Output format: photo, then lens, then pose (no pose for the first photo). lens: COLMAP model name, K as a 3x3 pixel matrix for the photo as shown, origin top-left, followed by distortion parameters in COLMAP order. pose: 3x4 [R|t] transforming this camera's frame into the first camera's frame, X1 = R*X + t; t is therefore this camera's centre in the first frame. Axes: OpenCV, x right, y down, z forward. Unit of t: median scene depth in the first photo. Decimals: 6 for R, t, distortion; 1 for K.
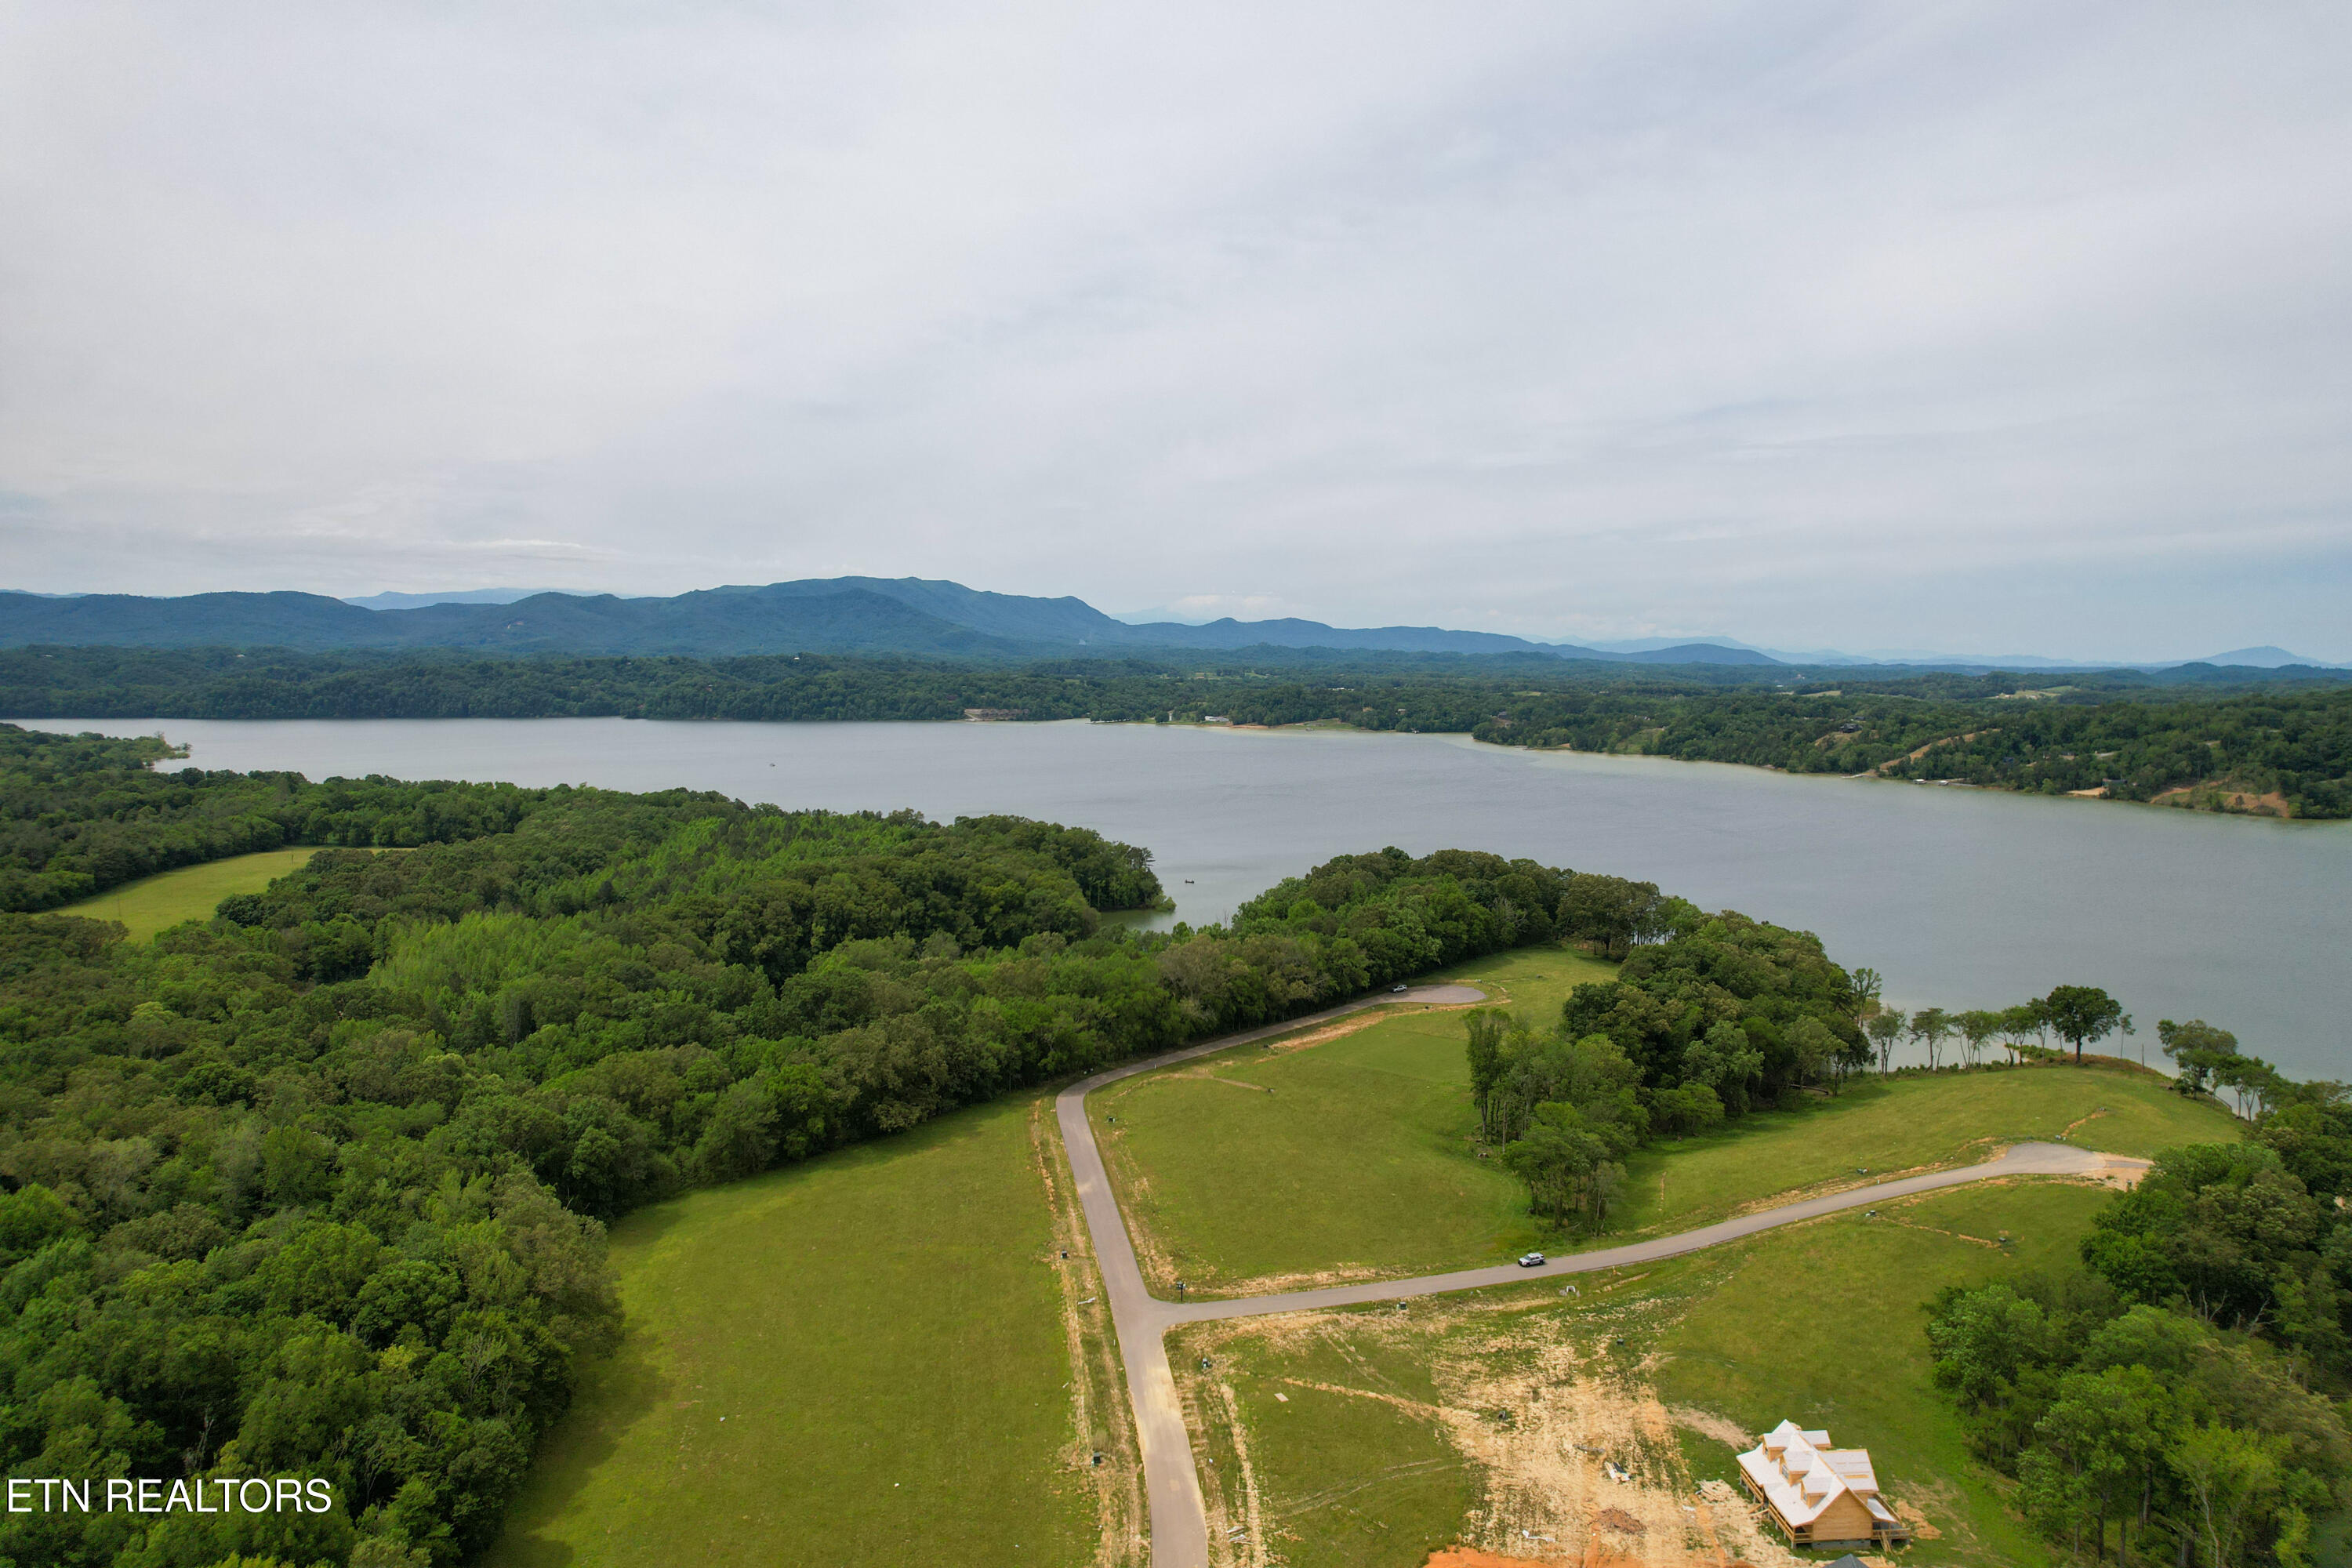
lens RADIAL K [[1506.6, 0, 1187.9], [0, 1506.6, 780.1], [0, 0, 1]] dist [-0.080775, 0.076007]
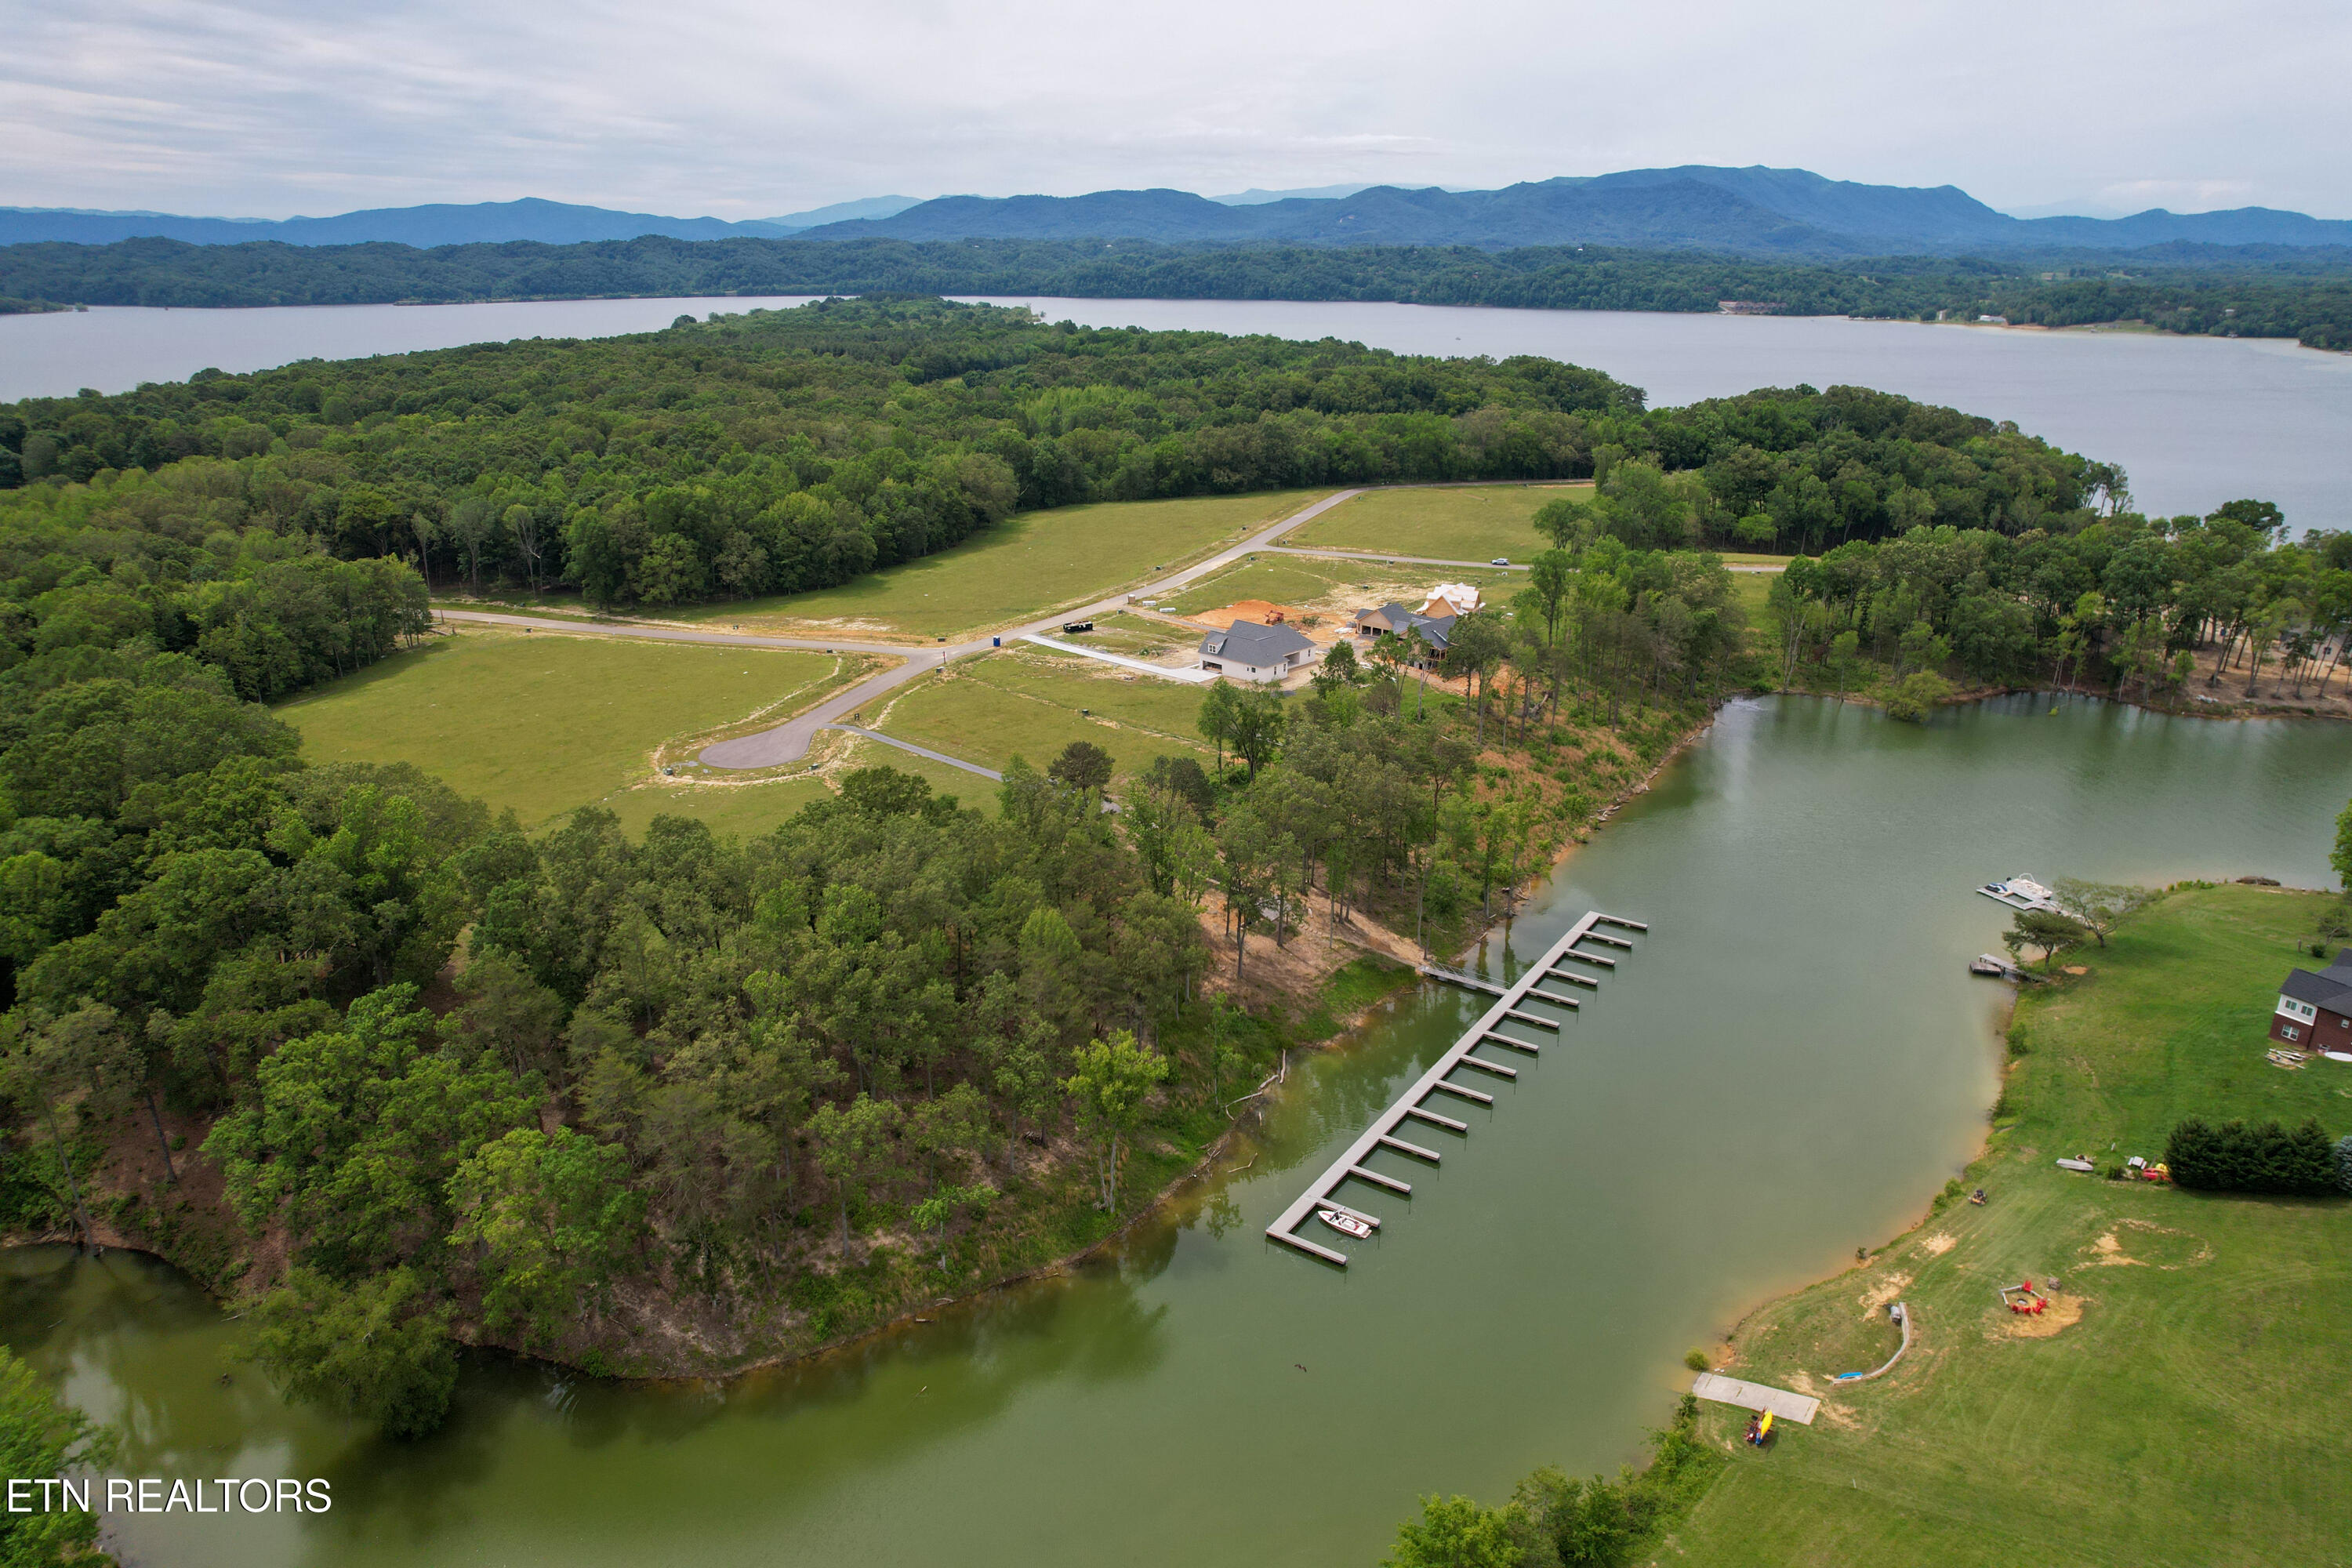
lens RADIAL K [[1506.6, 0, 1187.9], [0, 1506.6, 780.1], [0, 0, 1]] dist [-0.080775, 0.076007]
pose [[0.859736, 0.168570, -0.482119, 0.178073], [-0.040886, 0.963649, 0.264024, 0.030075], [0.509100, -0.207279, 0.835376, -0.139935]]
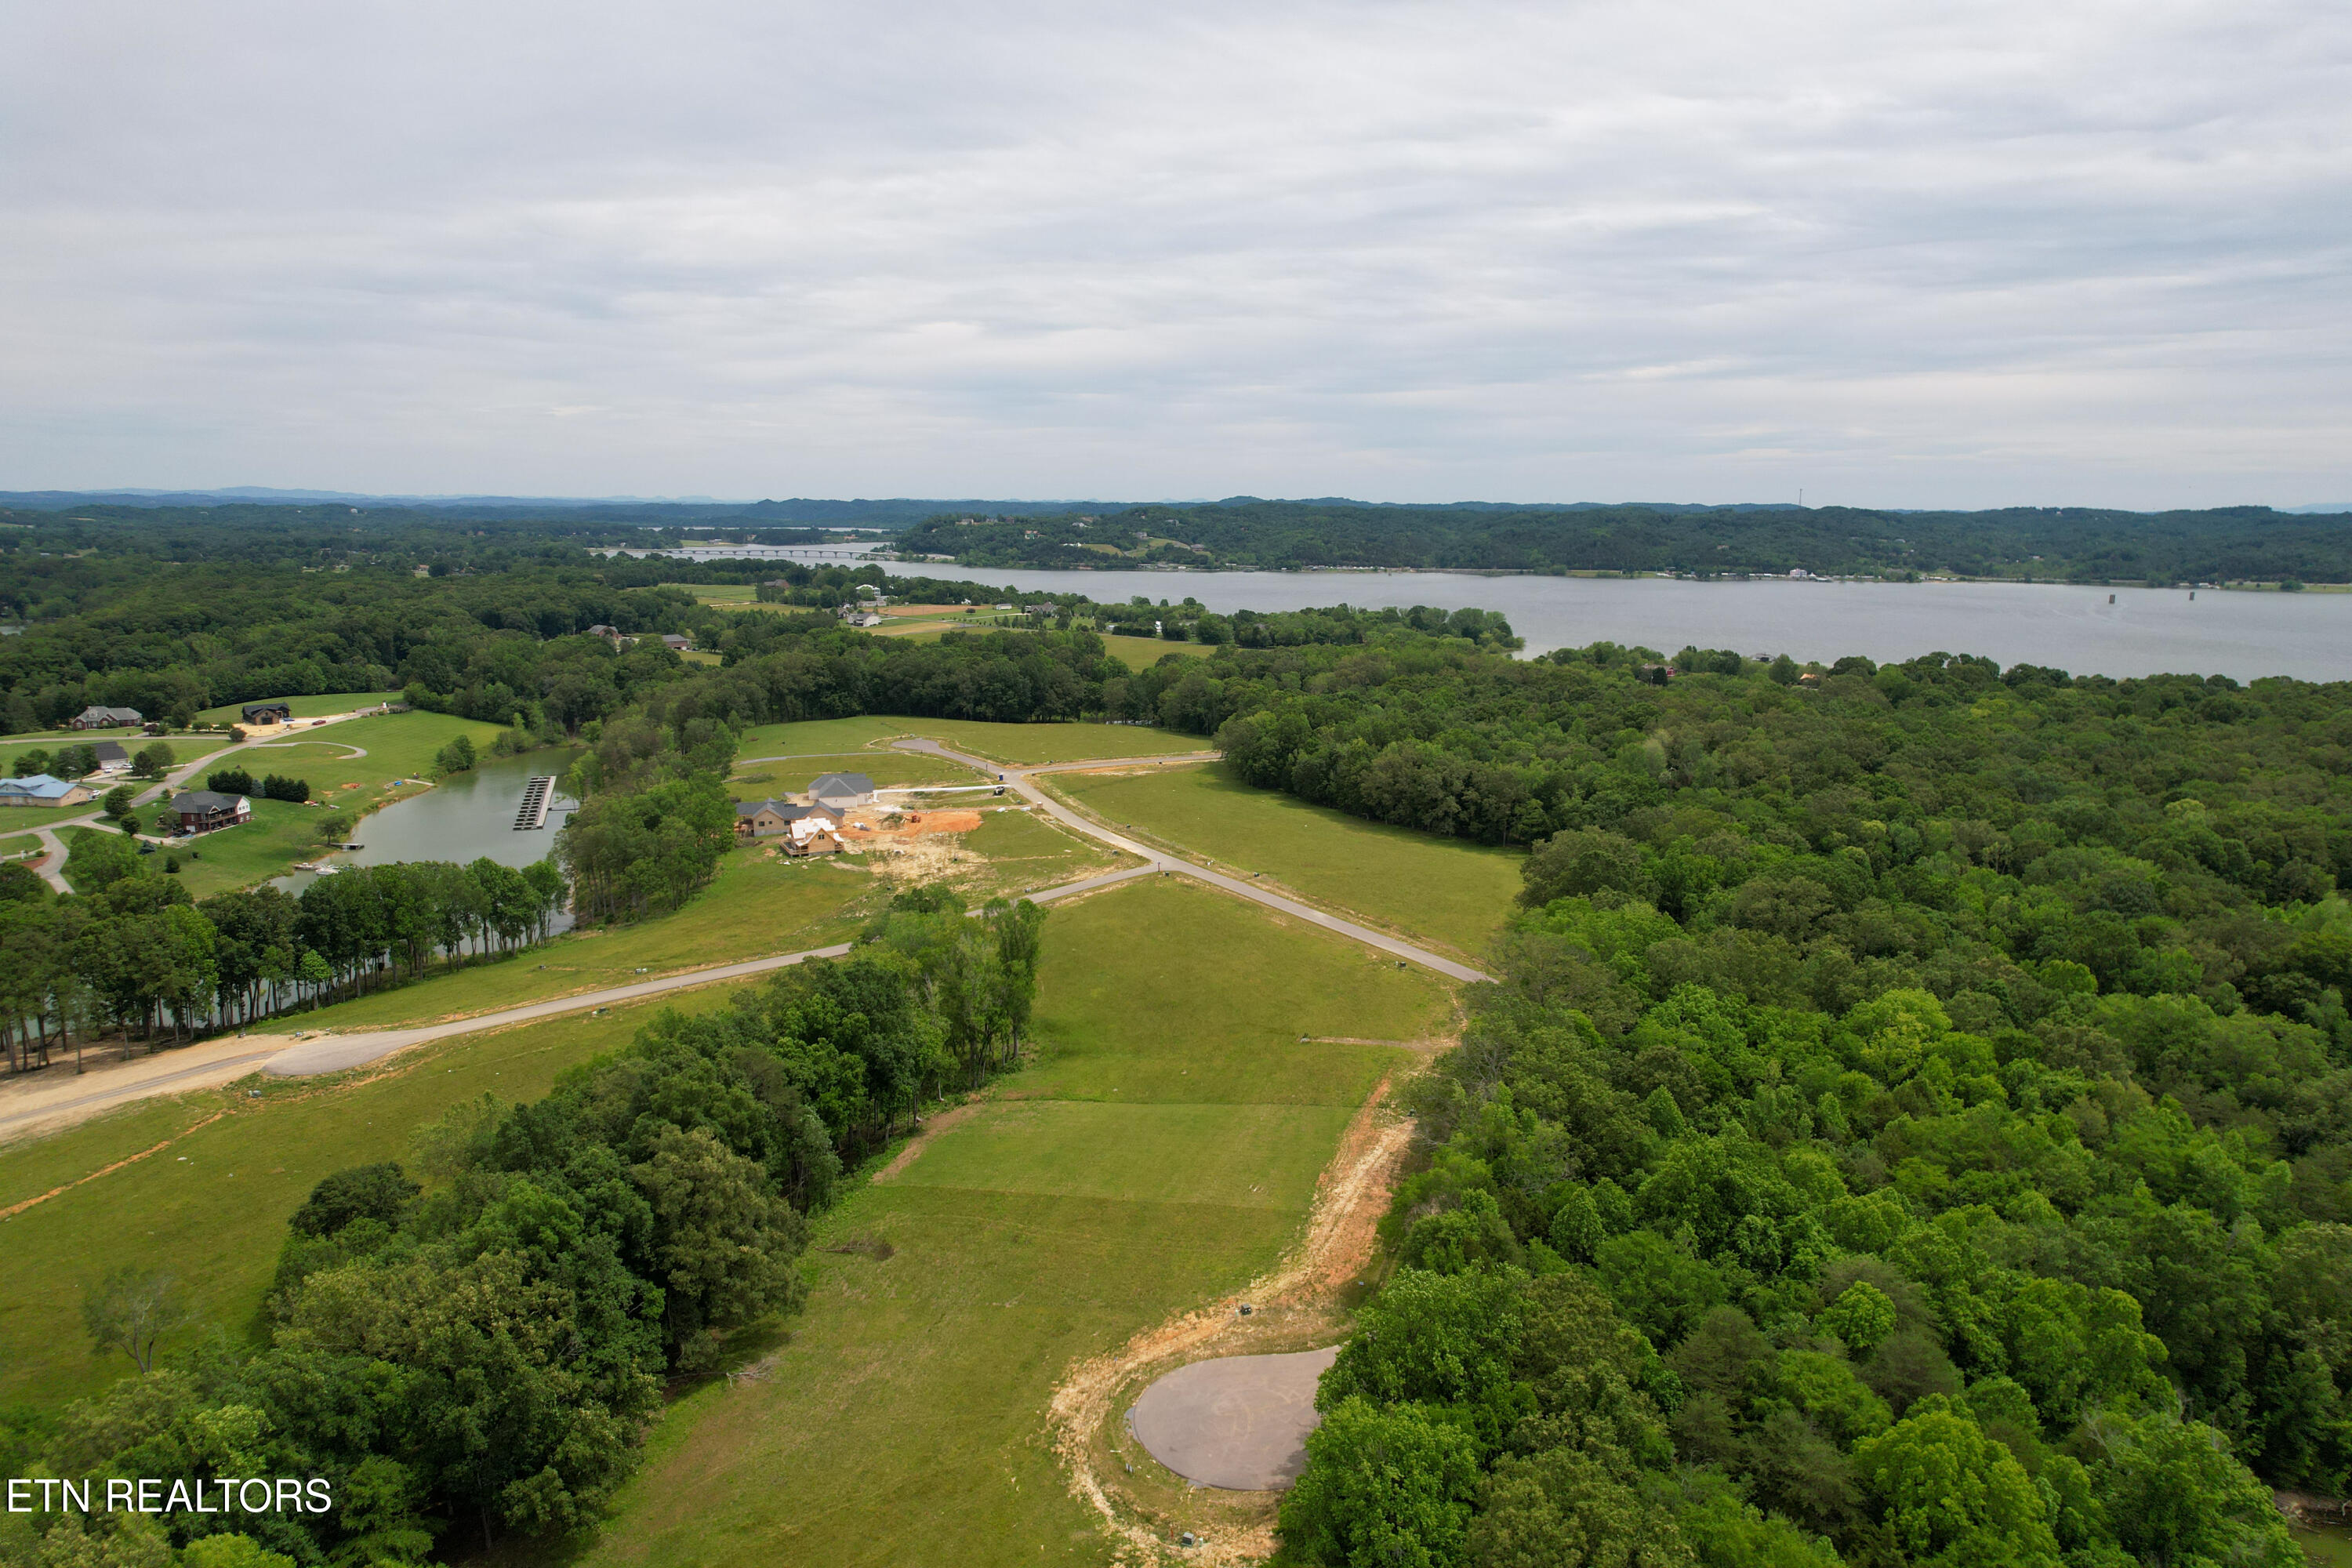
lens RADIAL K [[1506.6, 0, 1187.9], [0, 1506.6, 780.1], [0, 0, 1]] dist [-0.080775, 0.076007]
pose [[-0.917559, 0.061170, -0.392866, 0.127050], [-0.045204, 0.965638, 0.255928, -0.034364], [0.395021, 0.252588, -0.883265, 0.515534]]
